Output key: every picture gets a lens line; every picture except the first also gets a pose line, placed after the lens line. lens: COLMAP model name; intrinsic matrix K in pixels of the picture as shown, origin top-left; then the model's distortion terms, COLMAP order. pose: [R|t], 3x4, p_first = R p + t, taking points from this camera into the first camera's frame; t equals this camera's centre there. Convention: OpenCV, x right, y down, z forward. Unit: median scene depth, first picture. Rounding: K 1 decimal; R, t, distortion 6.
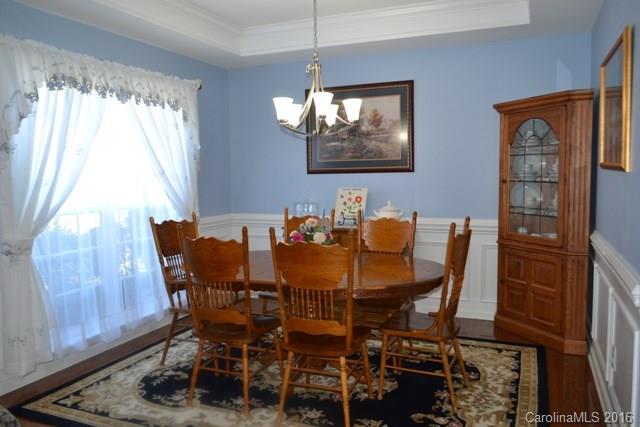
lens RADIAL K [[502.8, 0, 320.0], [0, 502.8, 213.5], [0, 0, 1]] dist [-0.009950, -0.000189]
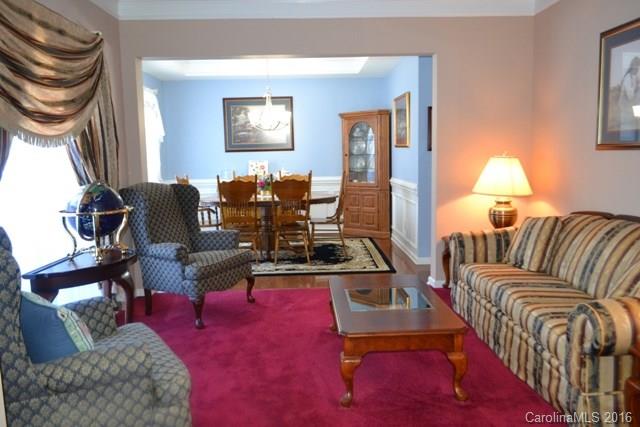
lens RADIAL K [[502.8, 0, 320.0], [0, 502.8, 213.5], [0, 0, 1]] dist [-0.009950, -0.000189]
pose [[0.908036, -0.054420, 0.415341, -0.507205], [0.041596, 0.998339, 0.039868, 0.074467], [-0.416821, -0.018925, 0.908792, -0.660347]]
